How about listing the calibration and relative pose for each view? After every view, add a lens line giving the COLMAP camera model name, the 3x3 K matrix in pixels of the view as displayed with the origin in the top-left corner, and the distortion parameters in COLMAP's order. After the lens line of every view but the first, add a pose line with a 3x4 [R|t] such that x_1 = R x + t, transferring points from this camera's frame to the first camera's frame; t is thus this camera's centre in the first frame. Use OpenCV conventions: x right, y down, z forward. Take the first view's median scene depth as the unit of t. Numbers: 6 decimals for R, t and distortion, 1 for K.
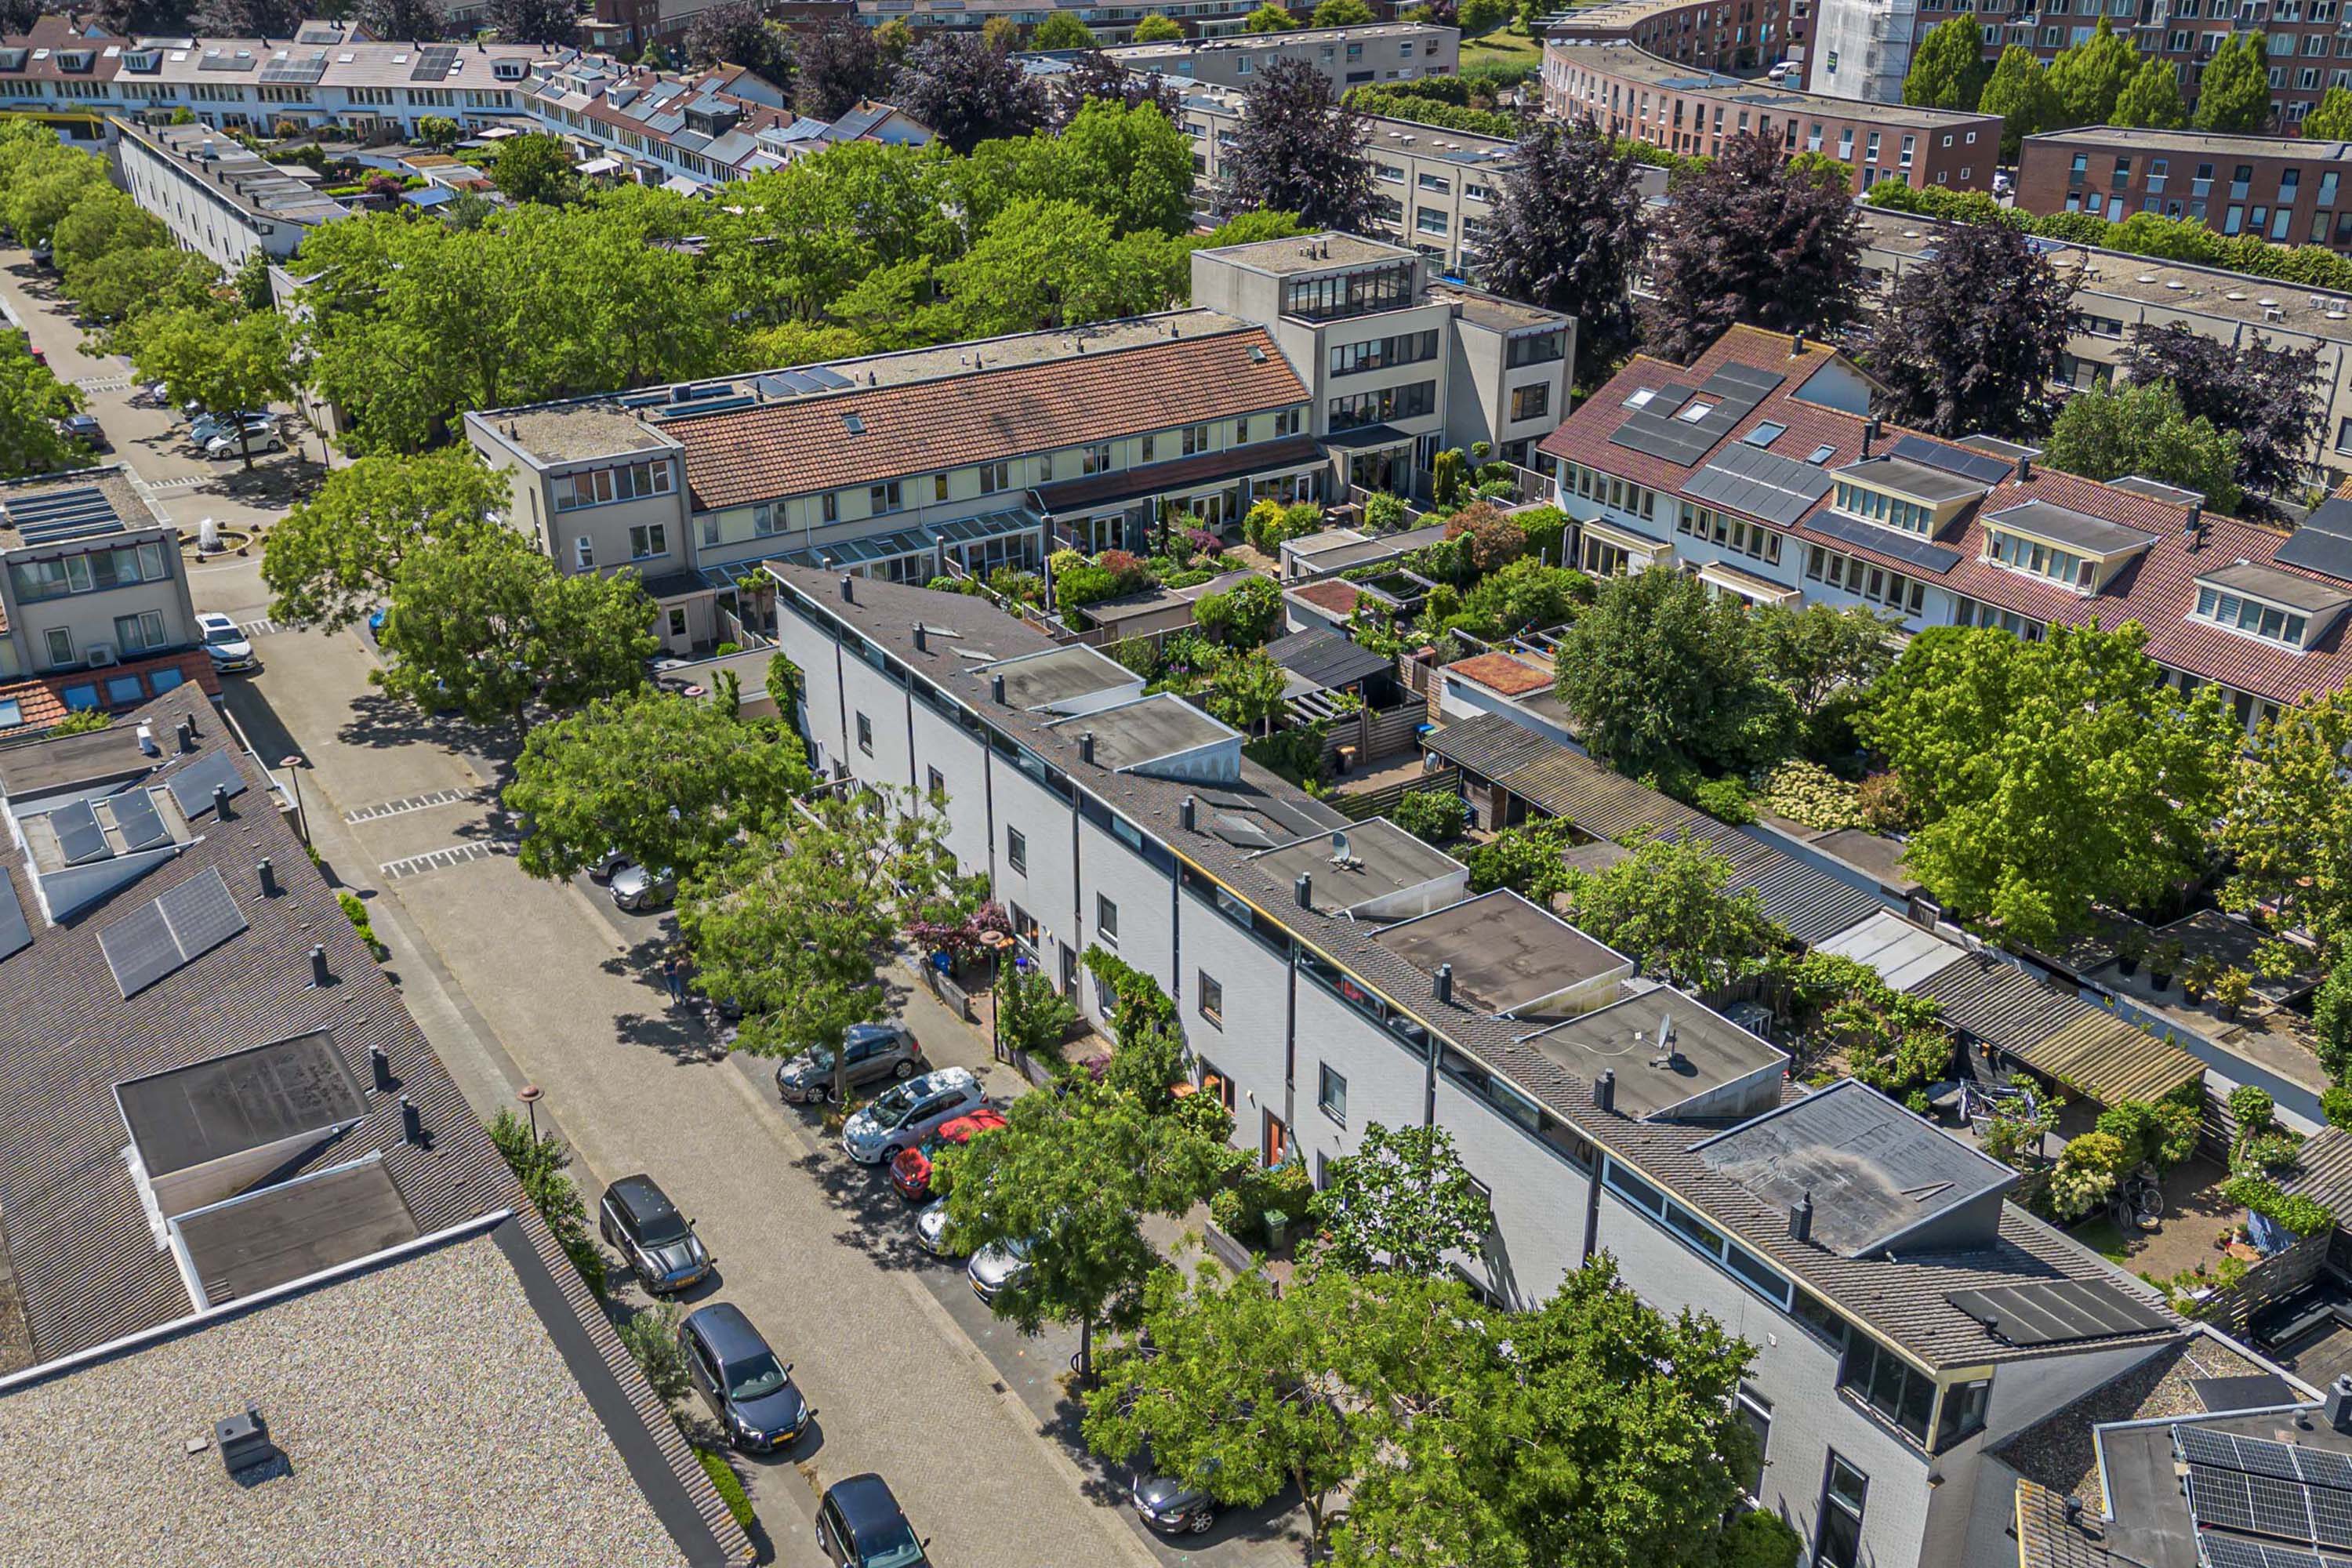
lens RADIAL K [[2153.5, 0, 1176.0], [0, 2153.5, 784.0], [0, 0, 1]] dist [0.103372, -0.132078]
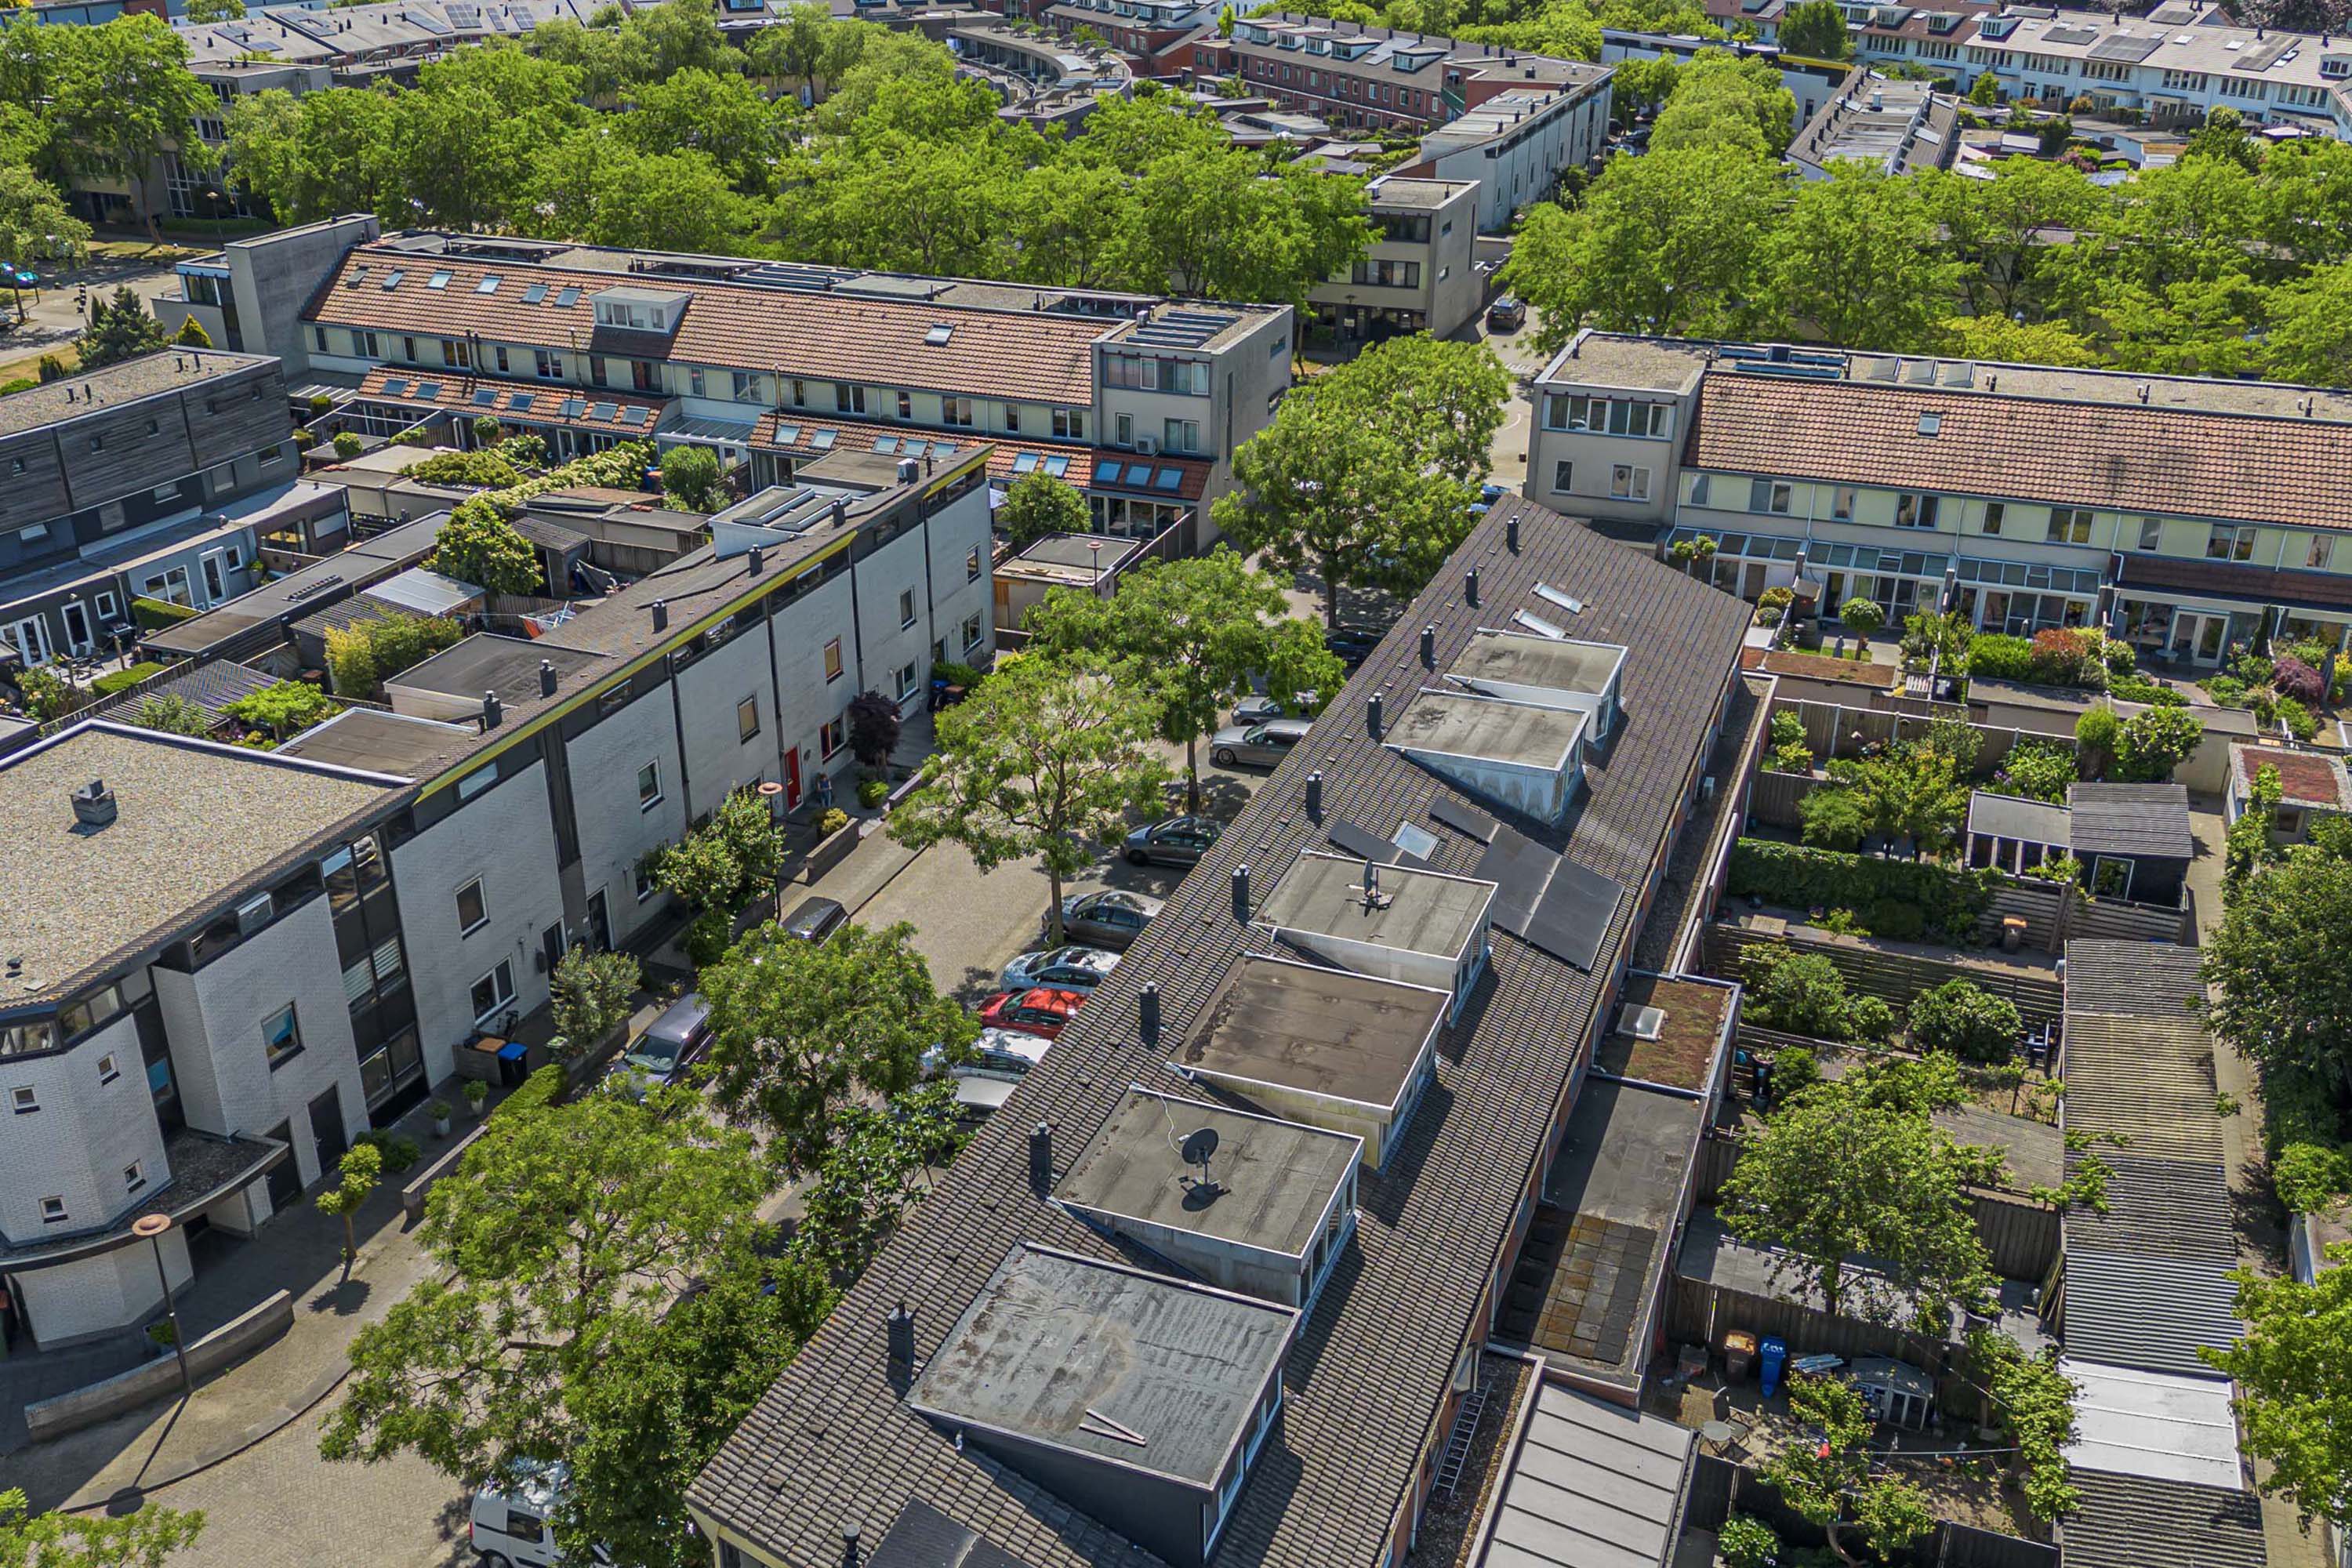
lens RADIAL K [[2153.5, 0, 1176.0], [0, 2153.5, 784.0], [0, 0, 1]] dist [0.103372, -0.132078]
pose [[0.578674, 0.342443, -0.740182, 0.359528], [-0.345942, 0.924948, 0.157467, -0.062020], [0.738553, 0.164938, 0.653709, 0.211690]]
